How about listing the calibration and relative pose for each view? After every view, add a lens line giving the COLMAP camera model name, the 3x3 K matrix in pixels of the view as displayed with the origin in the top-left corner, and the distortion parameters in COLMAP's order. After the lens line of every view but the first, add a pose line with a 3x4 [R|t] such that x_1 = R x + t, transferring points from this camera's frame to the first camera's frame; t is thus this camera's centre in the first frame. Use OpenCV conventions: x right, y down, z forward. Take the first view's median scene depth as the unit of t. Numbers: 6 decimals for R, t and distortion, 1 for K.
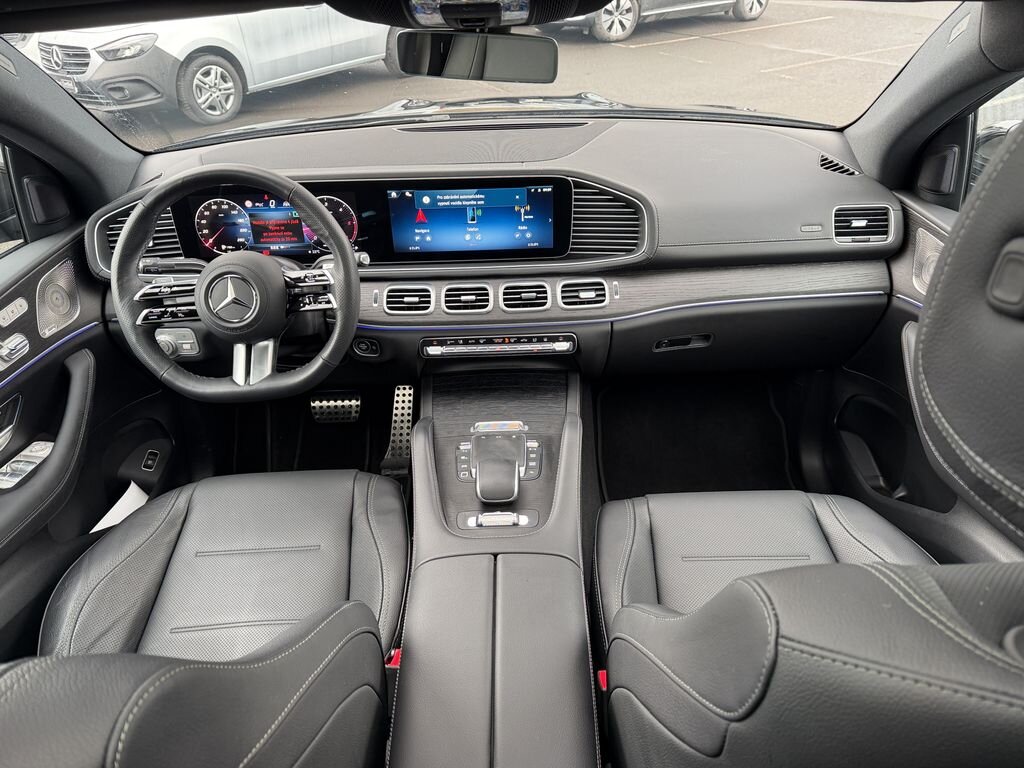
lens RADIAL K [[717.1, 0, 512.0], [0, 717.1, 384.0], [0, 0, 1]] dist [0.167286, -0.287659]
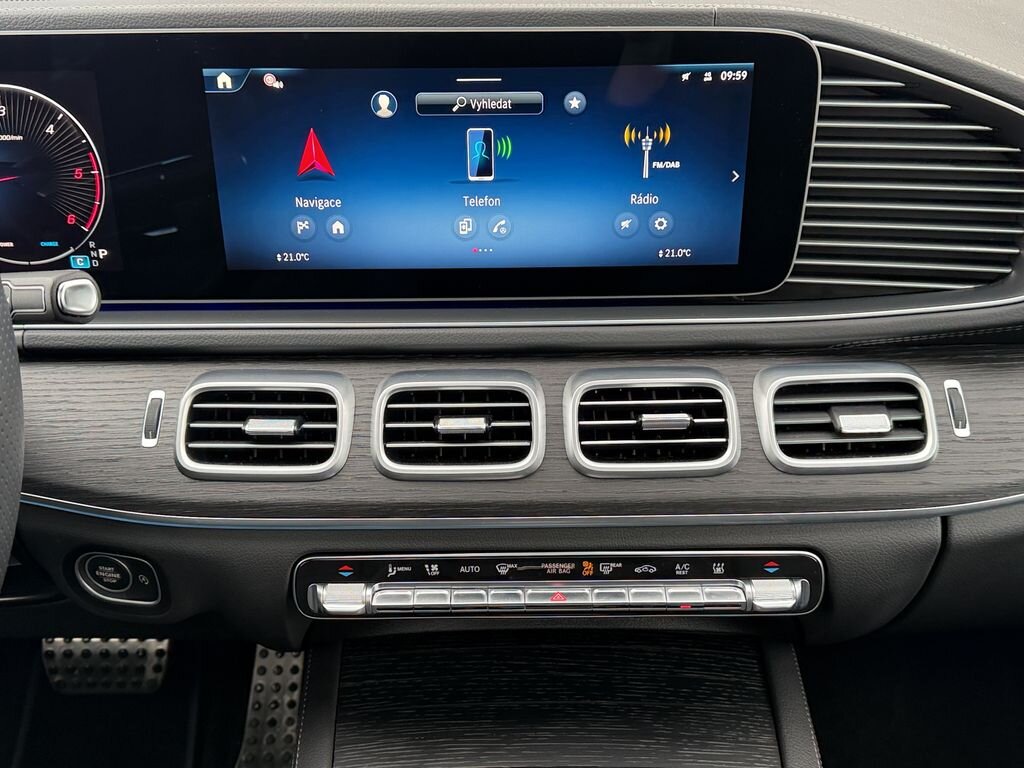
lens RADIAL K [[1190.7, 0, 512.0], [0, 1190.7, 384.0], [0, 0, 1]] dist [0.242040, -0.566084]
pose [[0.999772, 0.020997, -0.003790, -0.038423], [-0.021236, 0.996448, -0.081494, -0.095798], [0.002065, 0.081556, 0.996667, 0.500972]]
